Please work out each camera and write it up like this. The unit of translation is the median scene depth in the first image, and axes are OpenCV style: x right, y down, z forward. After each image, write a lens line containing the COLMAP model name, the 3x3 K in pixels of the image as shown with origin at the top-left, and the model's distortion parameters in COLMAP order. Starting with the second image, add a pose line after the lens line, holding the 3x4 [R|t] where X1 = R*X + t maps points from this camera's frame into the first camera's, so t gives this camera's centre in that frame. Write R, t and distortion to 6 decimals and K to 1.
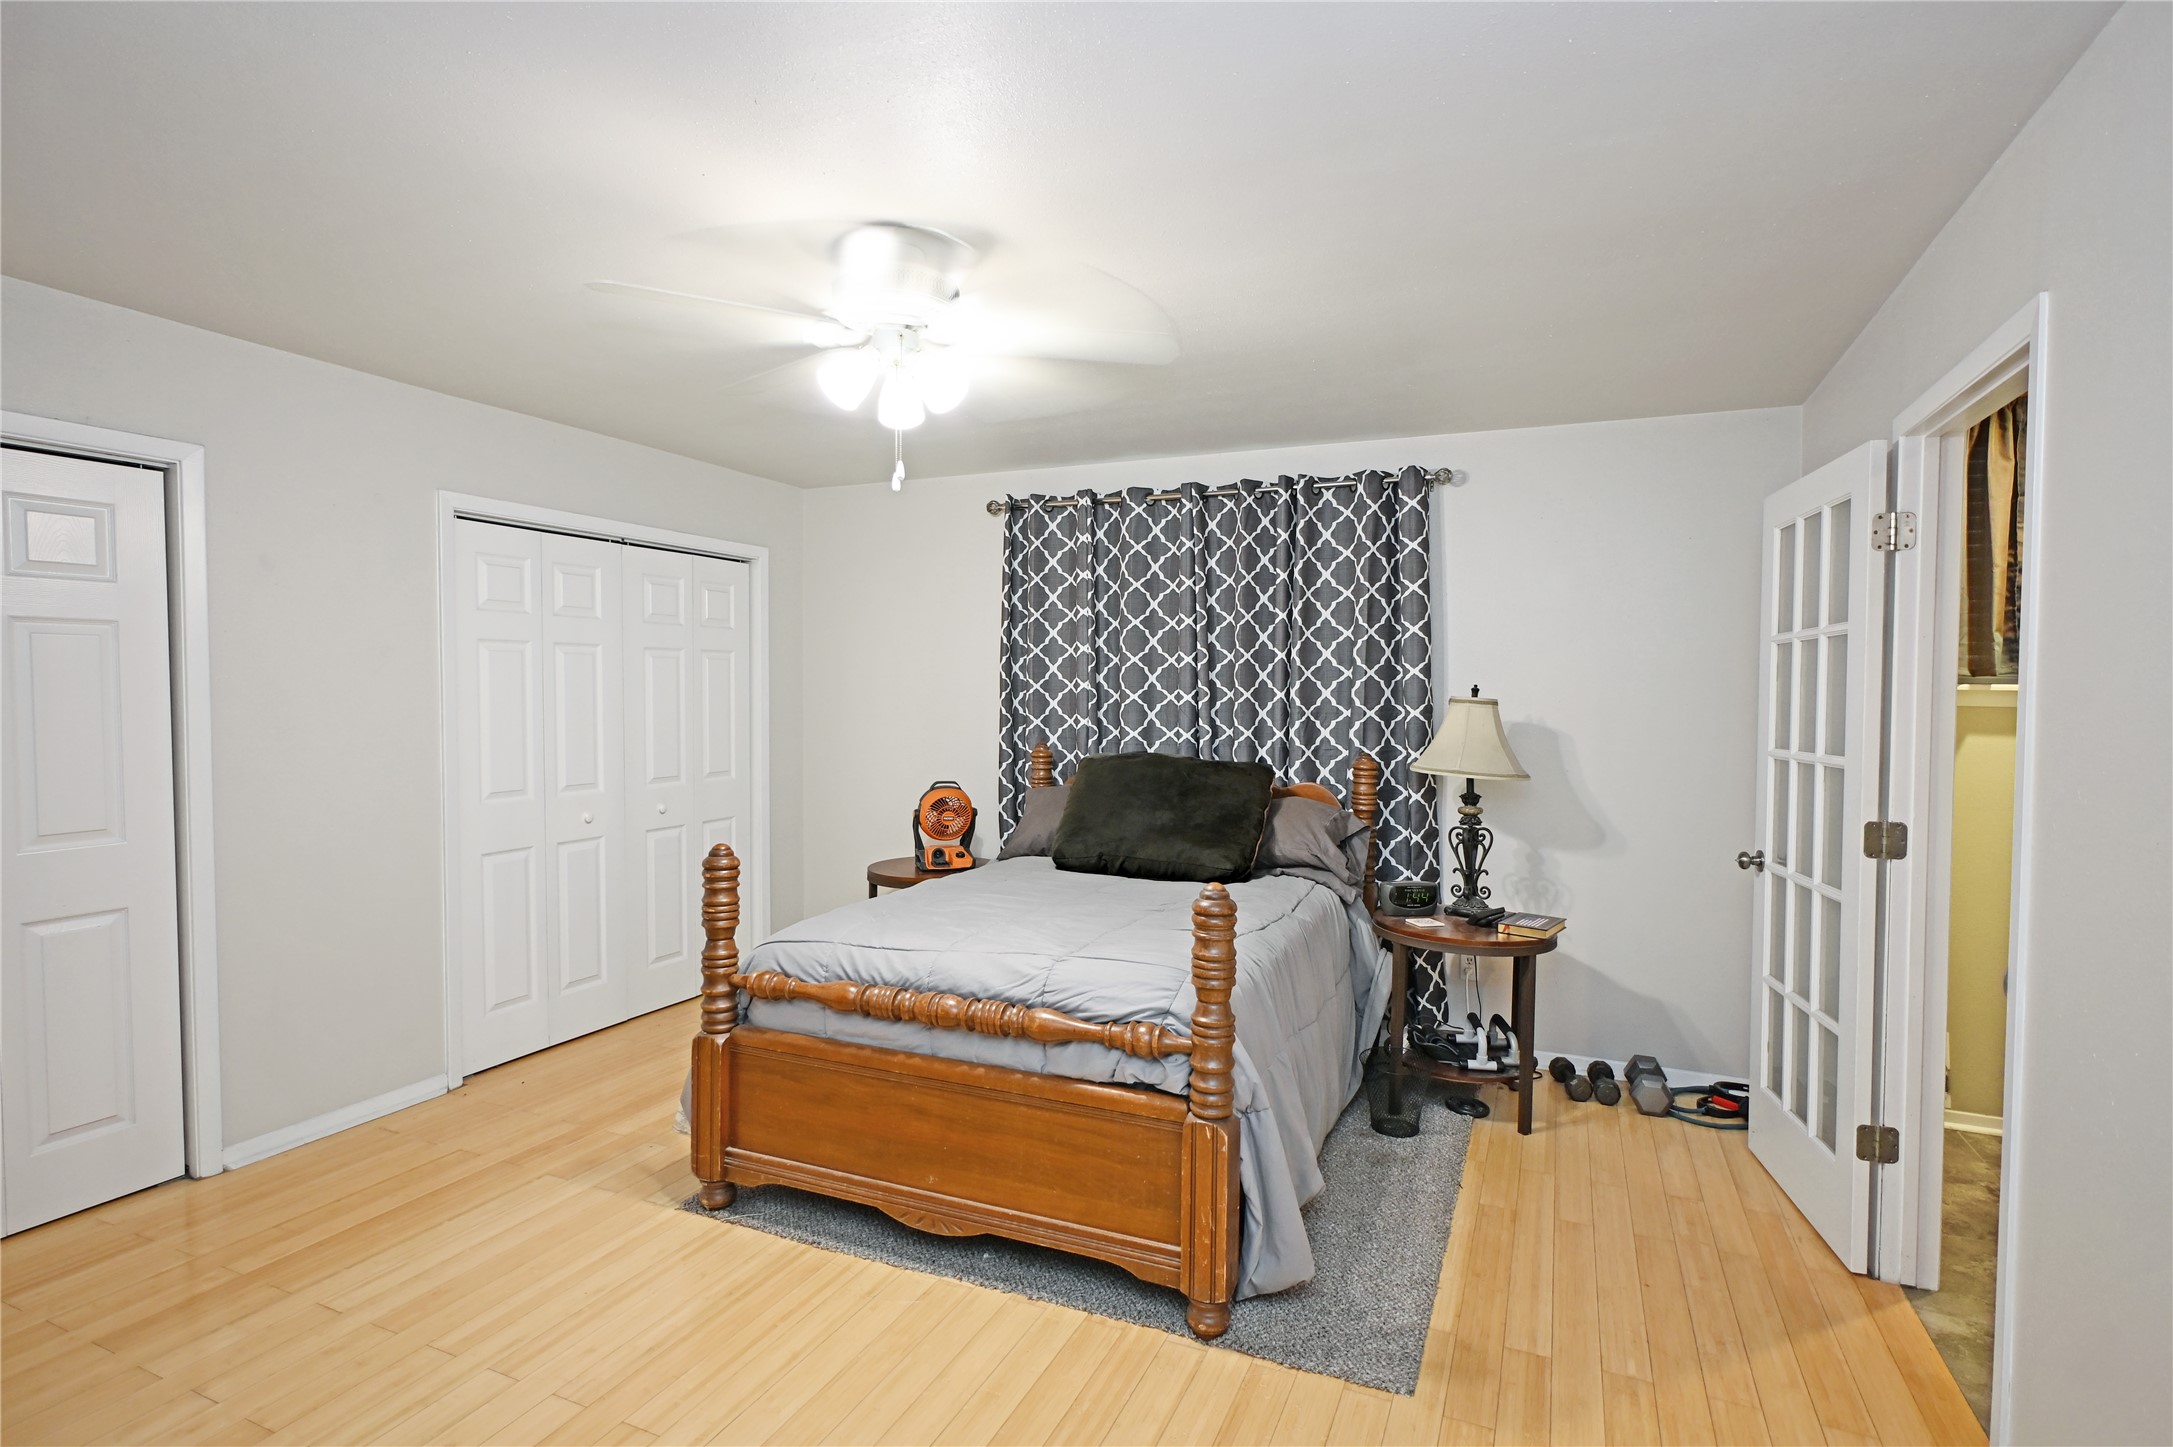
lens RADIAL K [[1061.6, 0, 1111.7], [0, 1061.6, 722.7], [0, 0, 1]] dist [-0.001924, -0.001193]
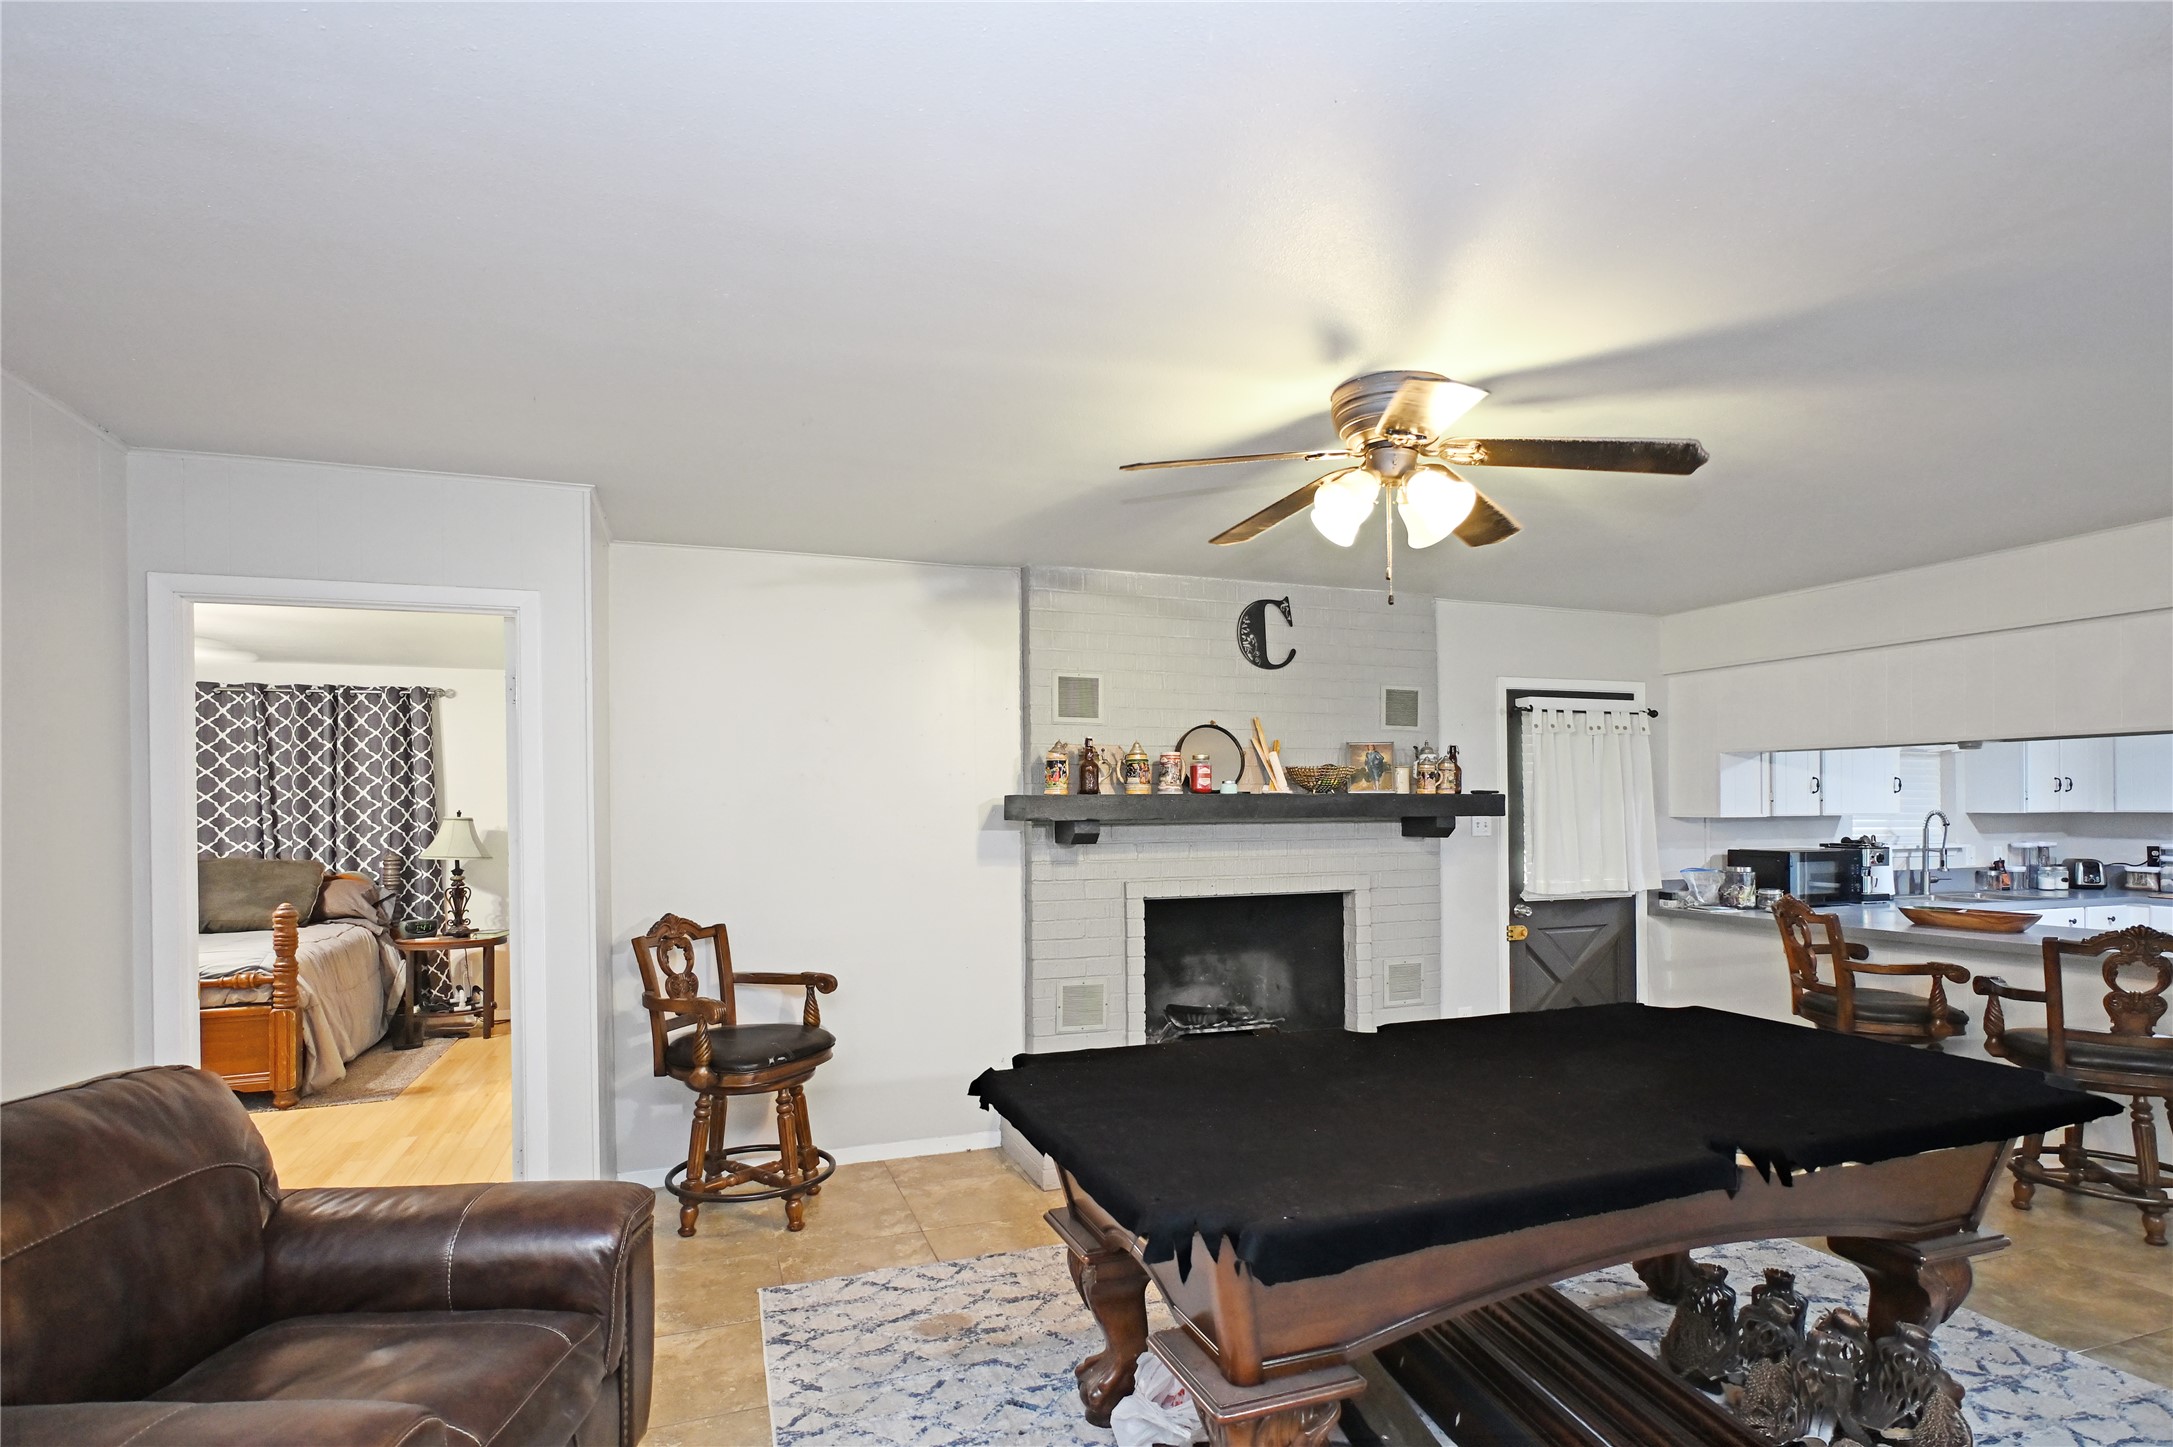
lens RADIAL K [[1063.3, 0, 1101.9], [0, 1063.3, 801.8], [0, 0, 1]] dist [0.025159, -0.000812]
pose [[0.721288, -0.013623, 0.692501, -0.129772], [0.041267, 0.998876, -0.023333, 0.035954], [-0.691405, 0.045407, 0.721039, -1.018117]]
